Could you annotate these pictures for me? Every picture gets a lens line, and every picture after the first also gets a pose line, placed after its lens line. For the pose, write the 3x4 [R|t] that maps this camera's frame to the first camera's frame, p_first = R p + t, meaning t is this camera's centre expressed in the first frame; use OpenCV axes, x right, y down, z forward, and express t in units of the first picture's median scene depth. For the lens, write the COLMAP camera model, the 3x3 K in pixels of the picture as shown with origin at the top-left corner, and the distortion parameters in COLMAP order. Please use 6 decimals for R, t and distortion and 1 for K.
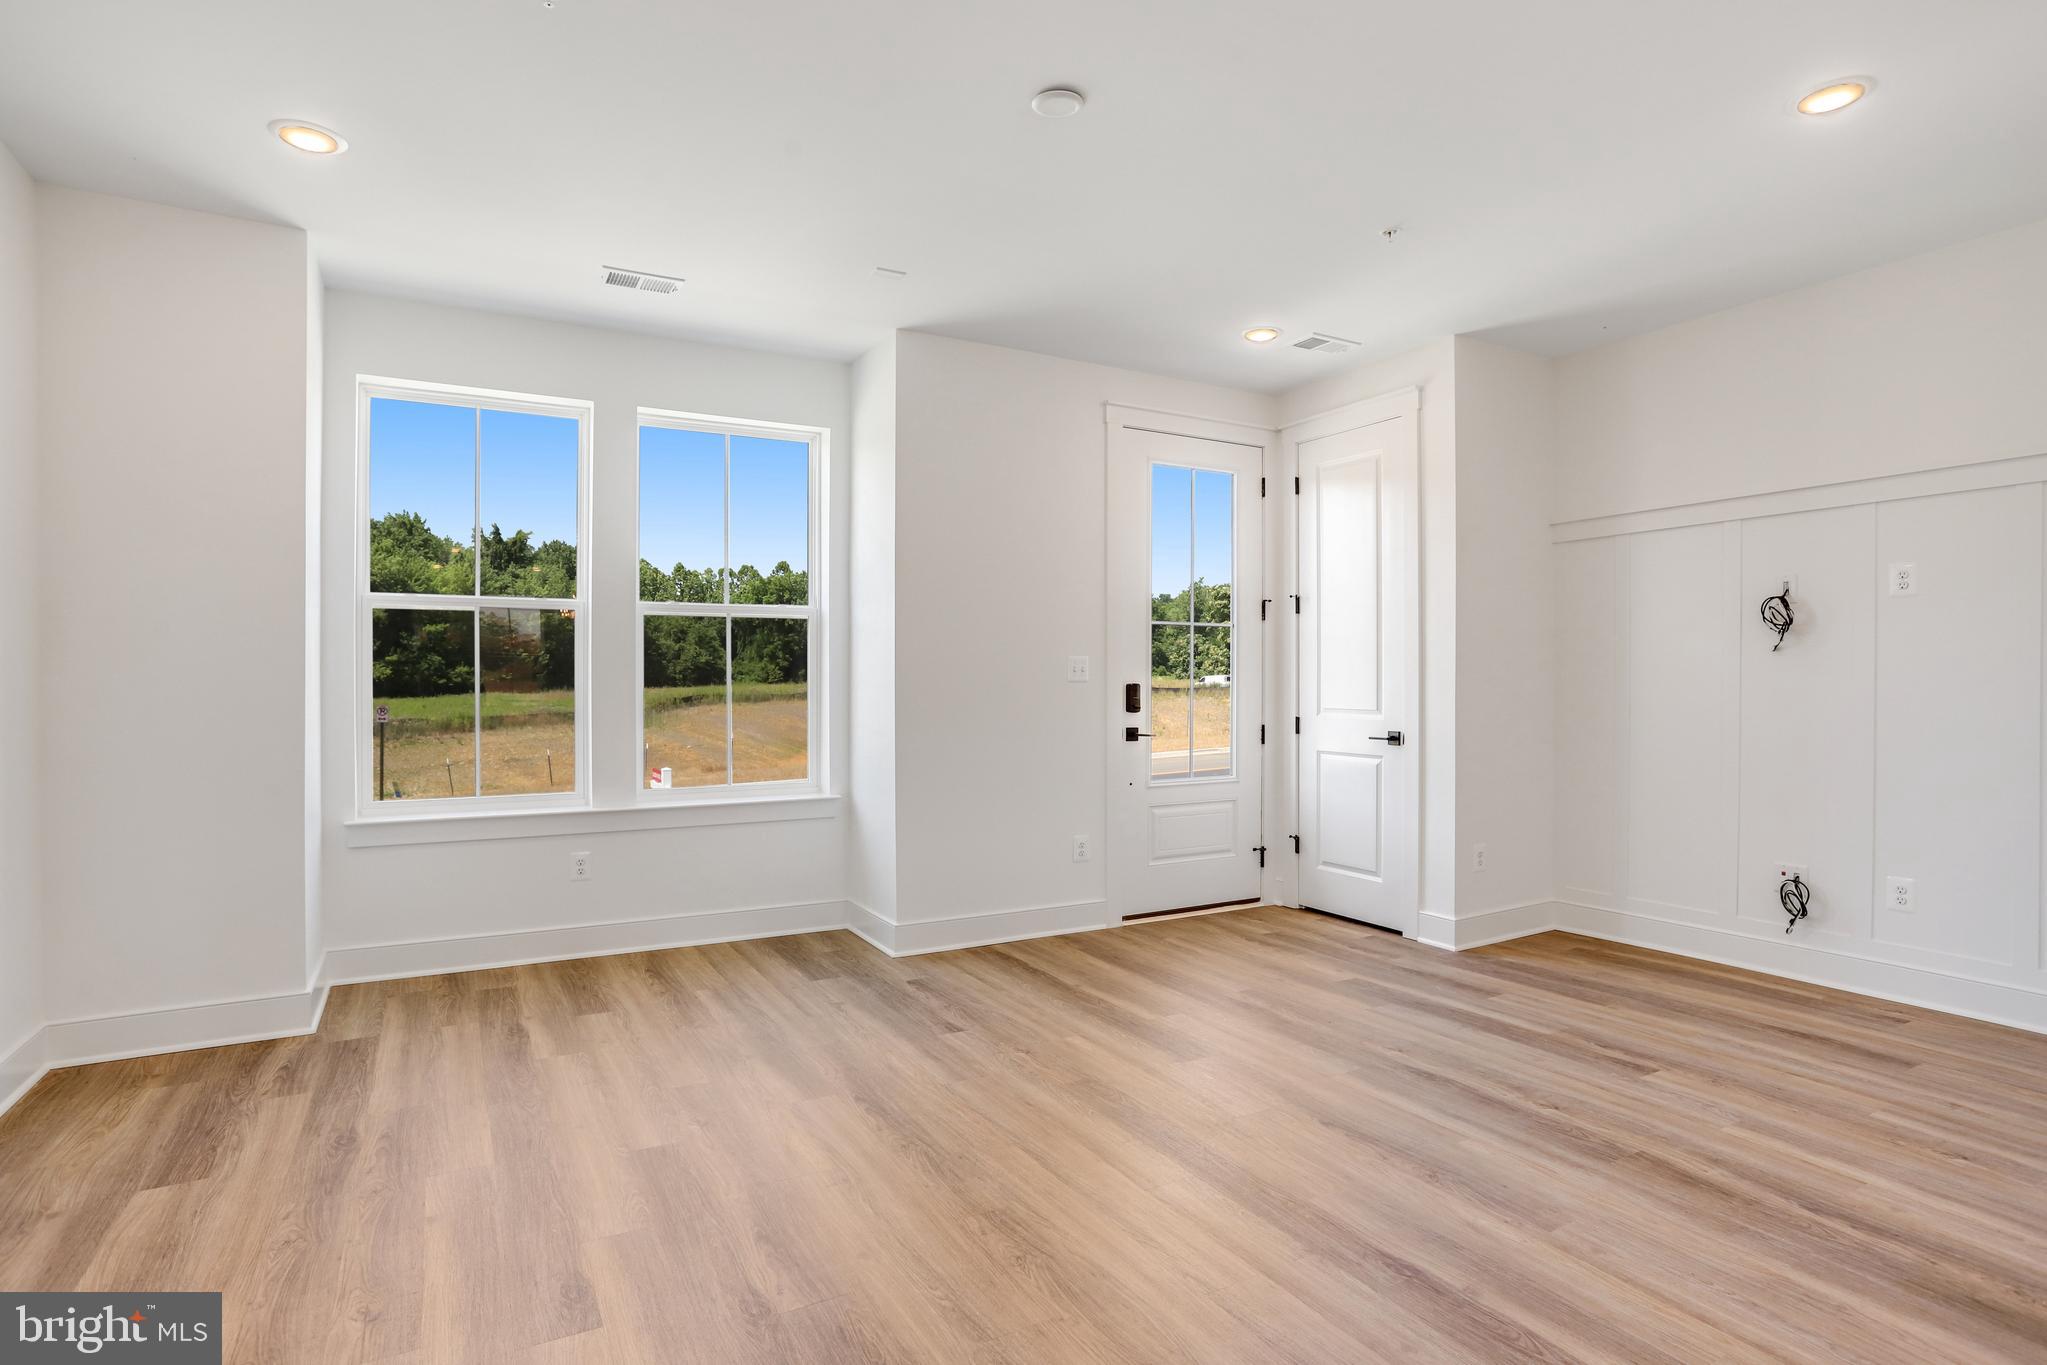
lens RADIAL K [[1072.7, 0, 1053.8], [0, 1072.7, 679.5], [0, 0, 1]] dist [-0.056151, 0.034059]
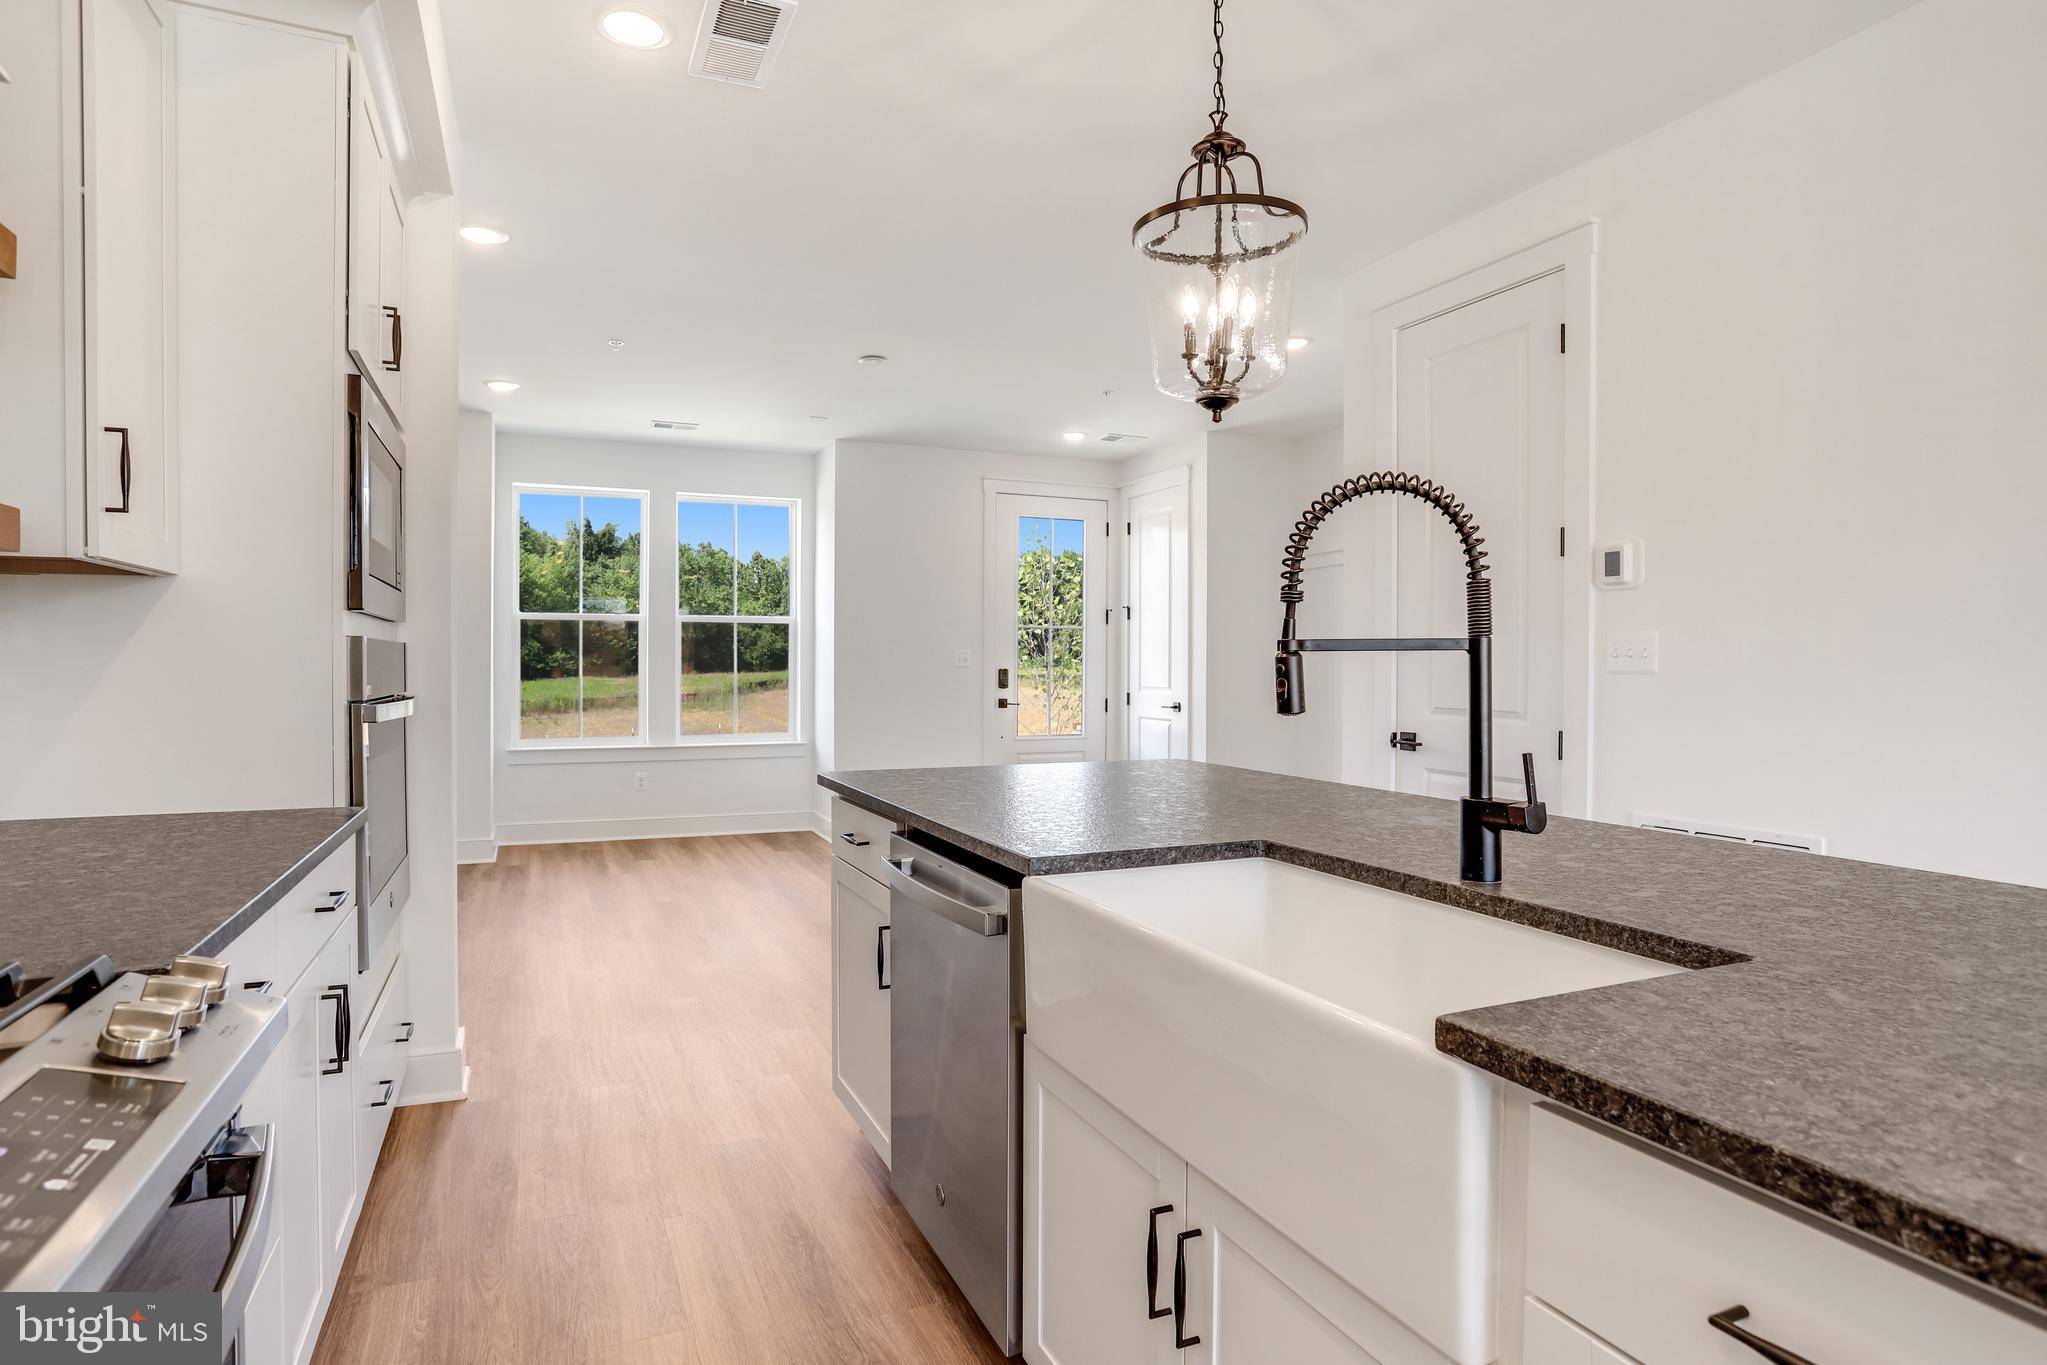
lens RADIAL K [[1112.9, 0, 994.1], [0, 1112.9, 675.8], [0, 0, 1]] dist [-0.065473, 0.041812]
pose [[0.991335, 0.004758, -0.131274, 0.291606], [-0.003602, 0.999953, 0.009045, -0.000076], [0.131310, -0.008494, 0.991305, -0.565066]]
